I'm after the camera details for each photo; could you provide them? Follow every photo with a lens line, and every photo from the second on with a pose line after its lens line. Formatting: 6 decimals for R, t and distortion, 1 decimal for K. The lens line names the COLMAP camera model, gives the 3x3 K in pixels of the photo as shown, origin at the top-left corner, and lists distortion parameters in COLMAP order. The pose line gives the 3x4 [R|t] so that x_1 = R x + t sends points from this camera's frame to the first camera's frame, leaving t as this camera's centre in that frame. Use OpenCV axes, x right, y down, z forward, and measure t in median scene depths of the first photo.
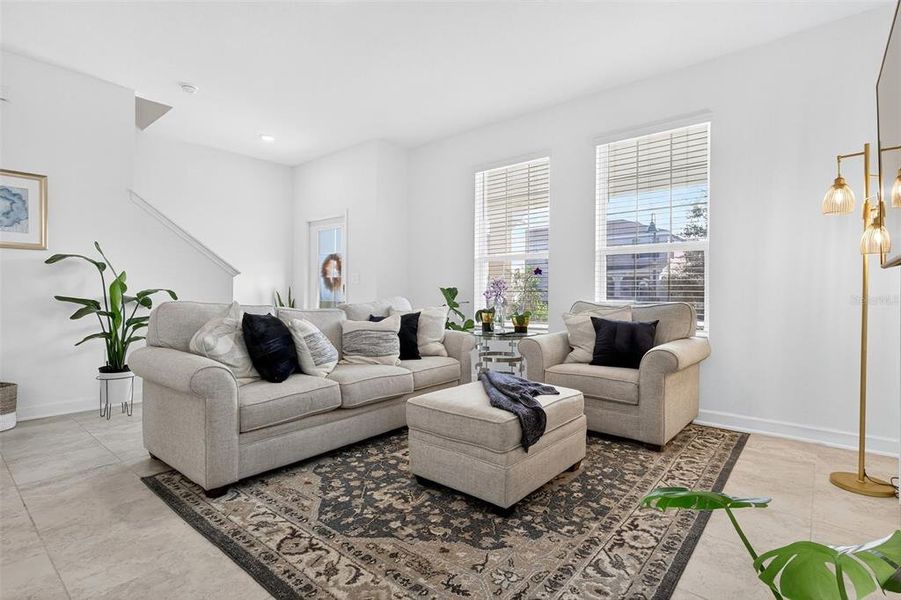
lens RADIAL K [[435.1, 0, 445.9], [0, 435.1, 298.8], [0, 0, 1]] dist [0.003696, 0.001037]
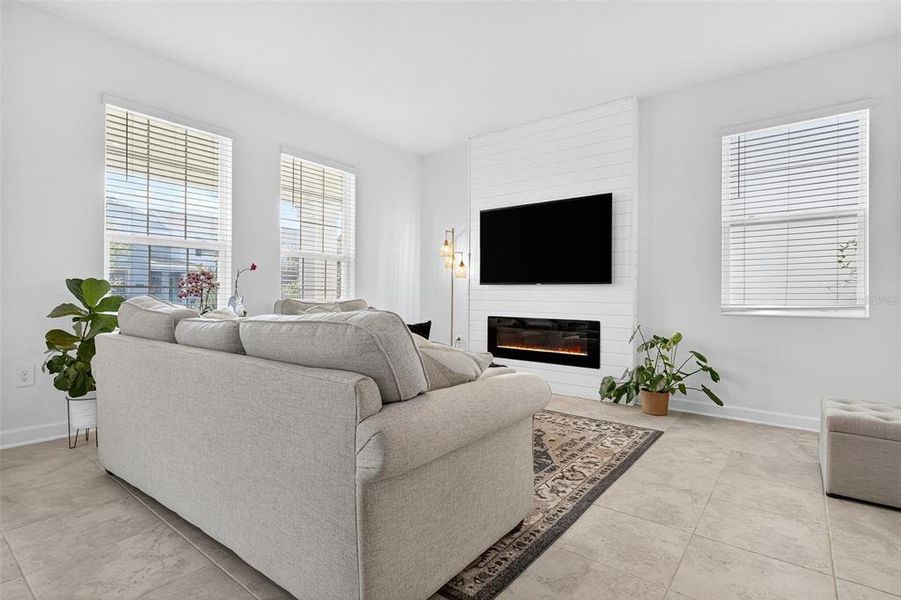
lens RADIAL K [[446.4, 0, 449.1], [0, 446.4, 293.8], [0, 0, 1]] dist [0.008569, -0.000974]
pose [[-0.030521, 0.000503, 0.999534, -1.356217], [-0.000385, 1.000000, -0.000515, -0.014202], [-0.999534, -0.000401, -0.030520, 1.104953]]
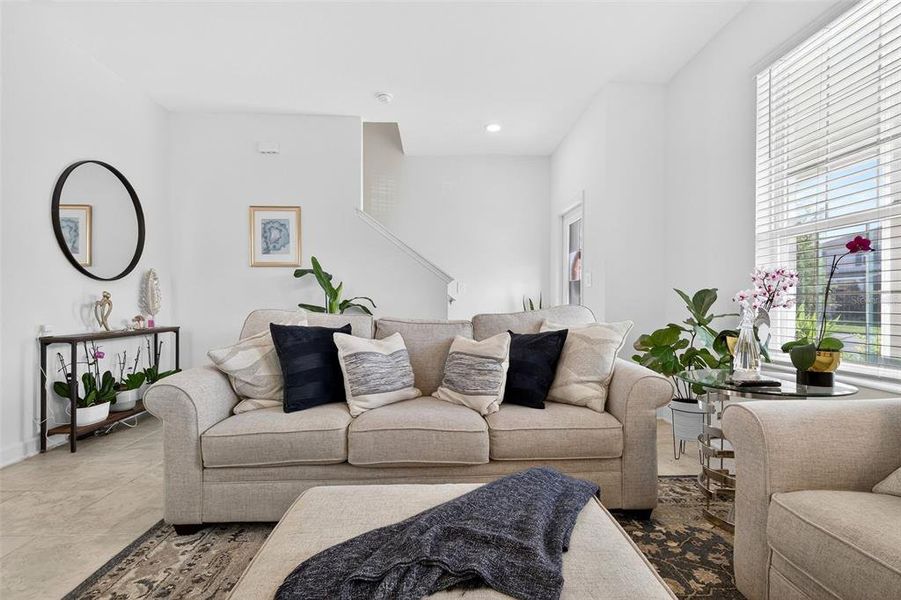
lens RADIAL K [[441.7, 0, 450.5], [0, 441.7, 300.0], [0, 0, 1]] dist [0.024327, -0.013322]
pose [[0.672343, -0.006437, -0.740212, 0.470031], [-0.004441, 0.999909, -0.012730, -0.004332], [0.740226, 0.011846, 0.672253, 0.750567]]
